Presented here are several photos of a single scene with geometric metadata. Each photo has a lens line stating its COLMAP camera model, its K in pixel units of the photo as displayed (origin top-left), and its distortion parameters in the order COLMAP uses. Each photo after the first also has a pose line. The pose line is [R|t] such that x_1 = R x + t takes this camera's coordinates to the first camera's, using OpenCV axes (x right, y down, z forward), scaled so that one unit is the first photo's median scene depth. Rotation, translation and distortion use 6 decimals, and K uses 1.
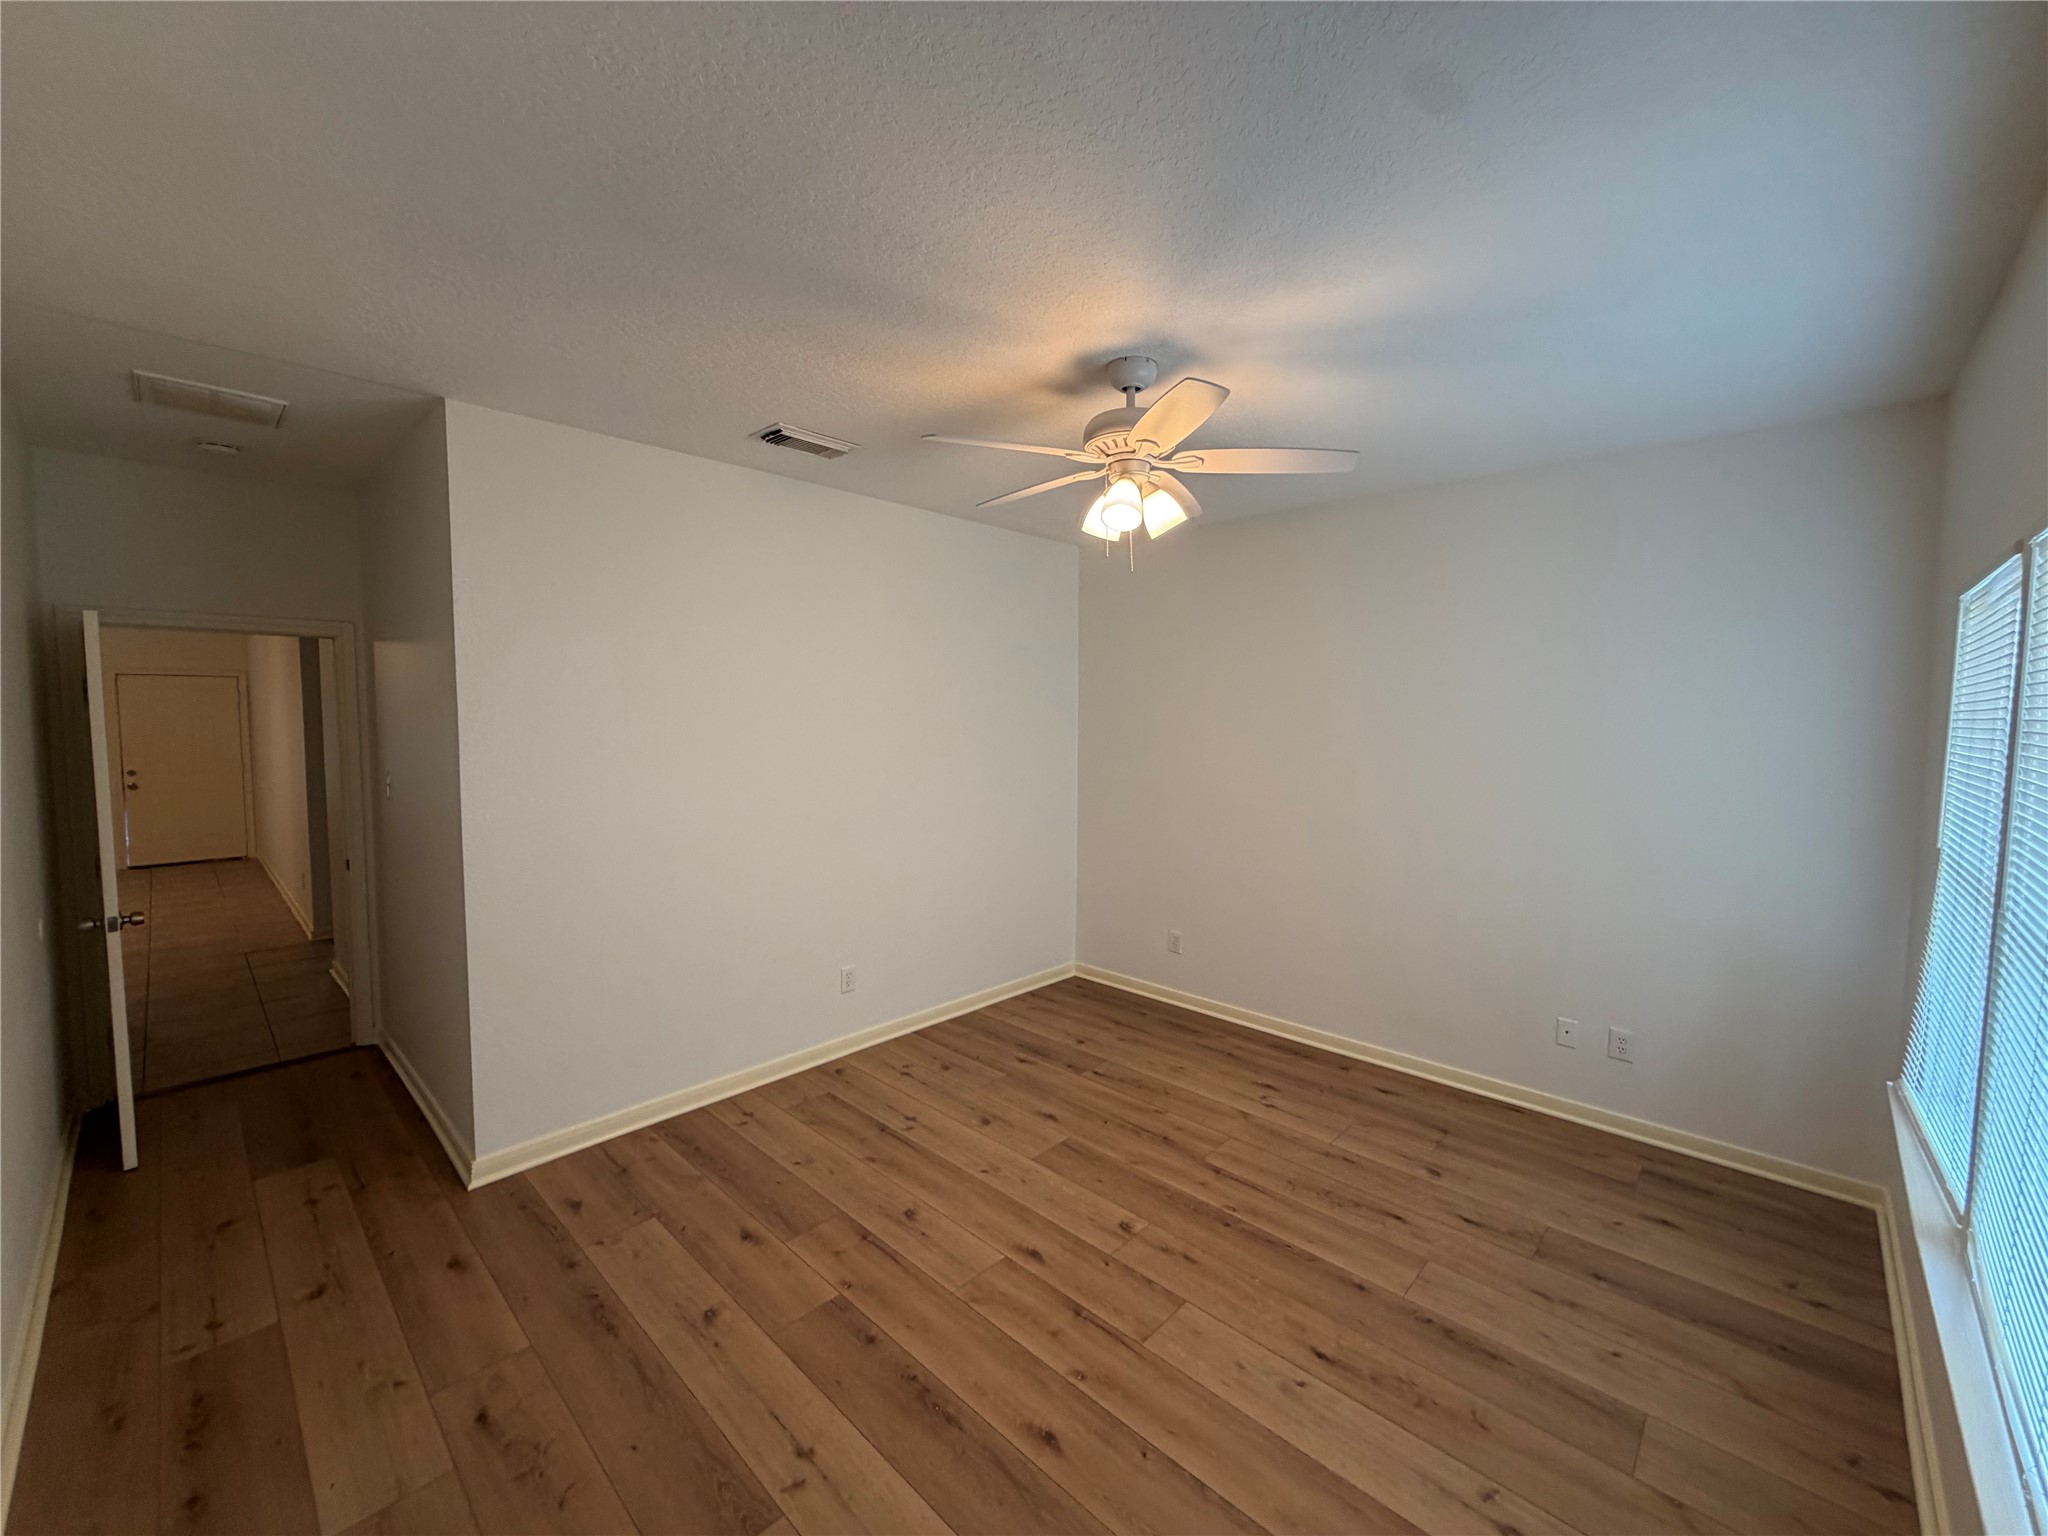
lens RADIAL K [[820.4, 0, 1016.7], [0, 820.4, 765.8], [0, 0, 1]] dist [0.000720, 0.000125]
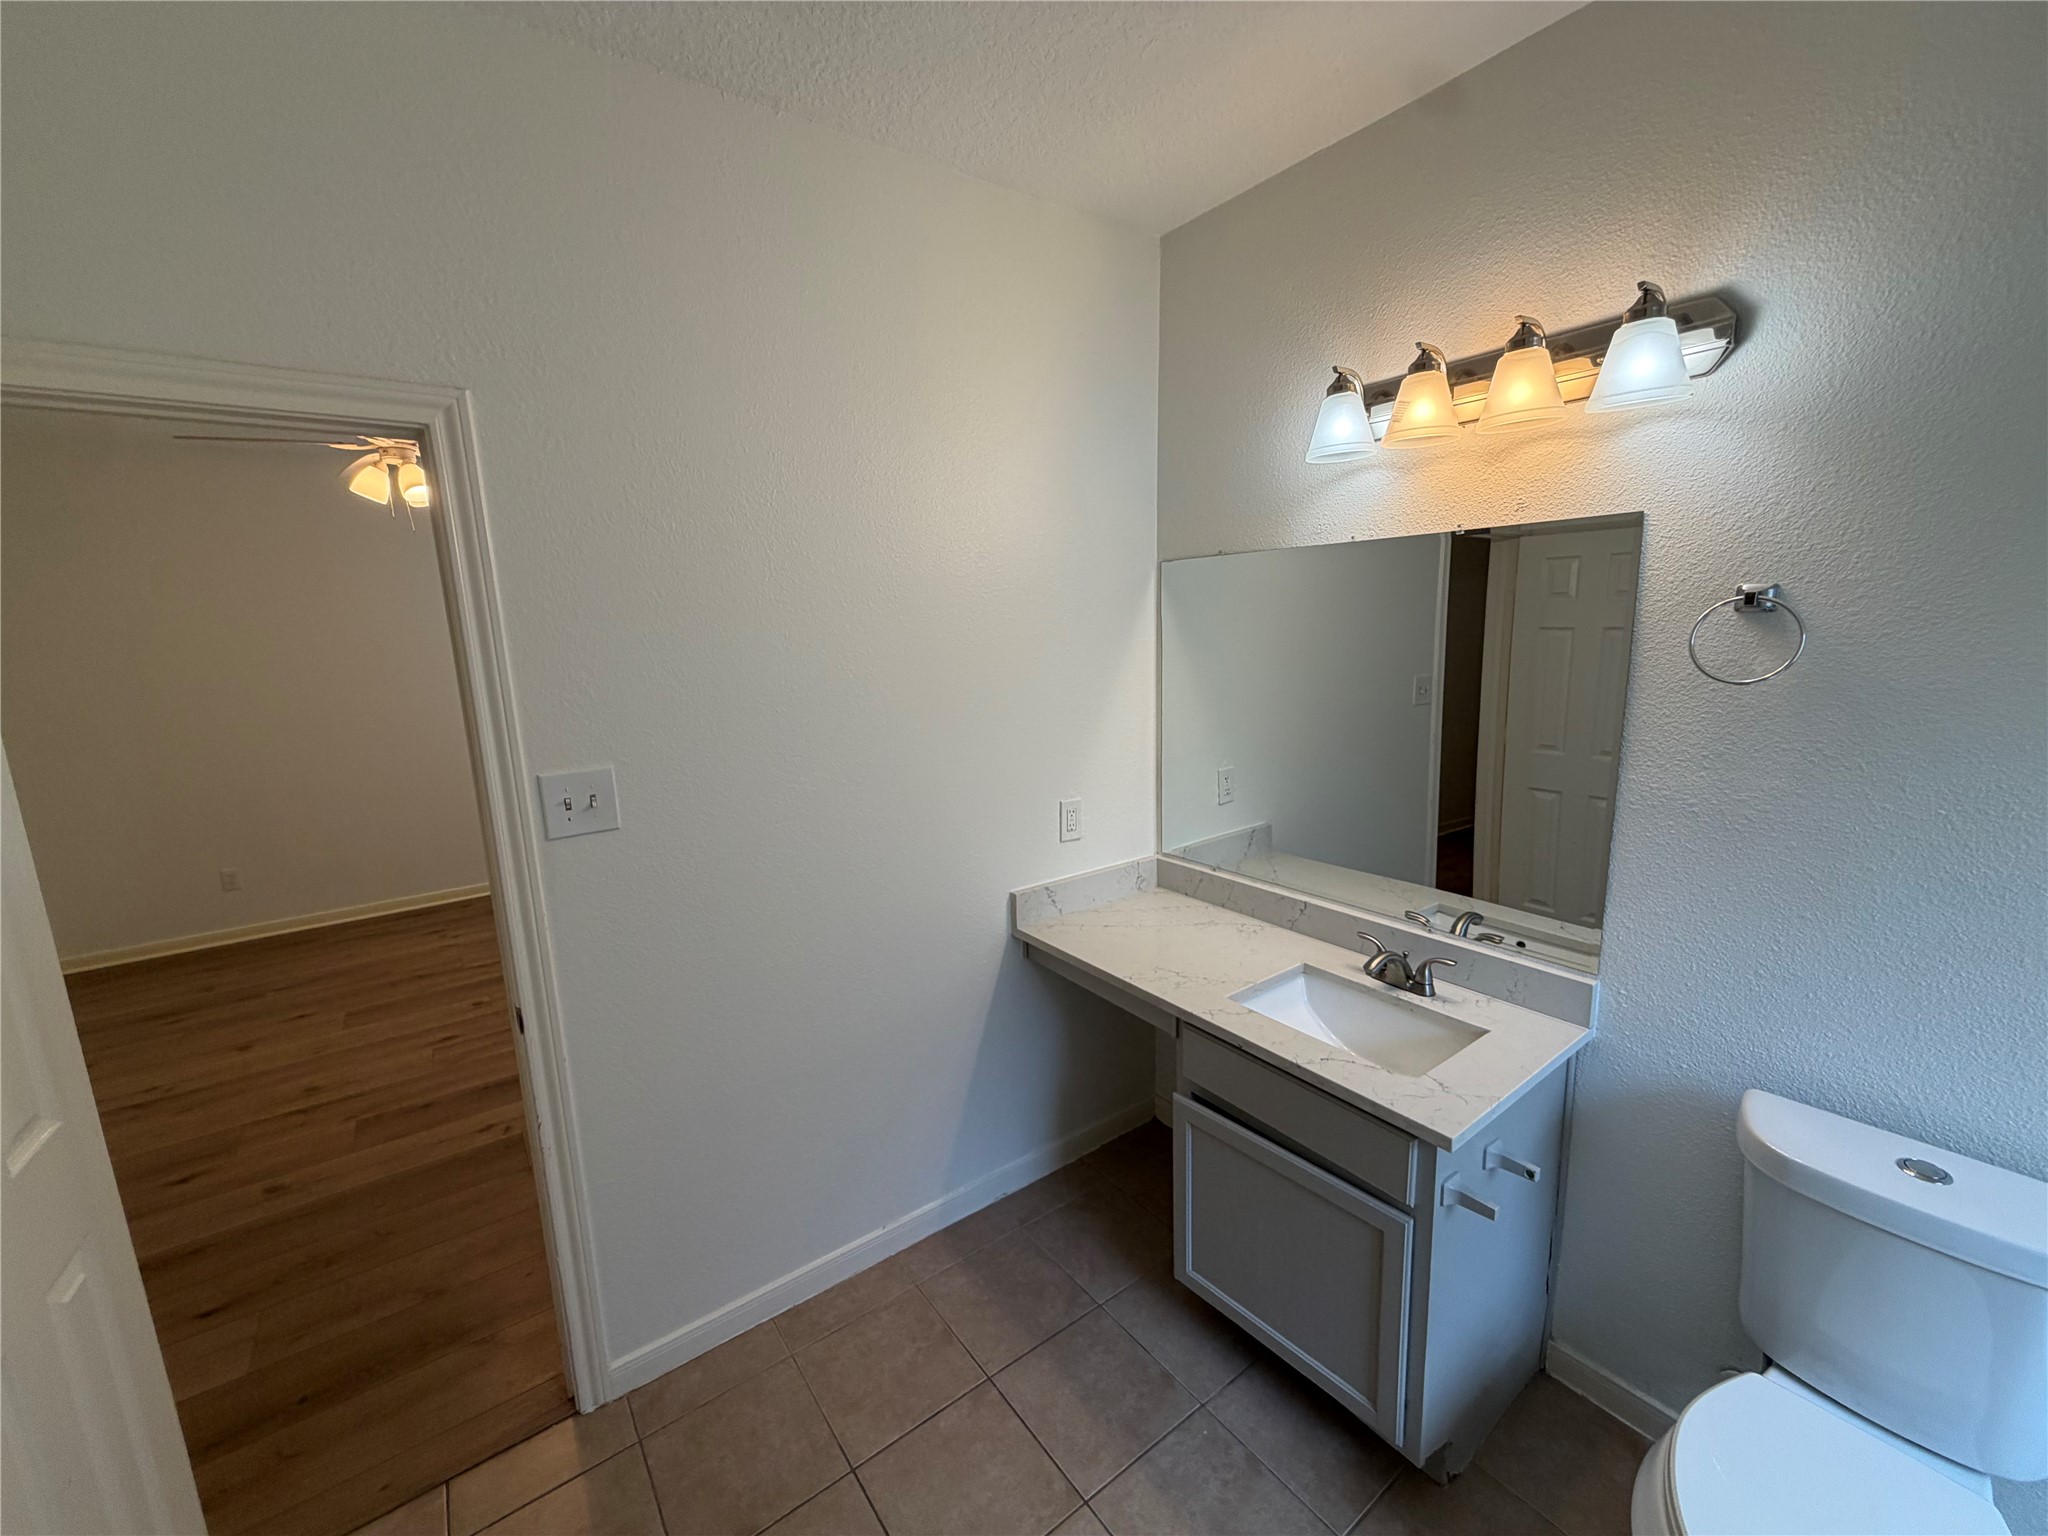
lens RADIAL K [[820.4, 0, 1016.7], [0, 820.4, 765.8], [0, 0, 1]] dist [0.000720, 0.000125]
pose [[0.186926, -0.192862, 0.963256, -0.895945], [0.102060, 0.979046, 0.176218, 0.008631], [-0.977058, 0.065370, 0.202692, -0.196849]]
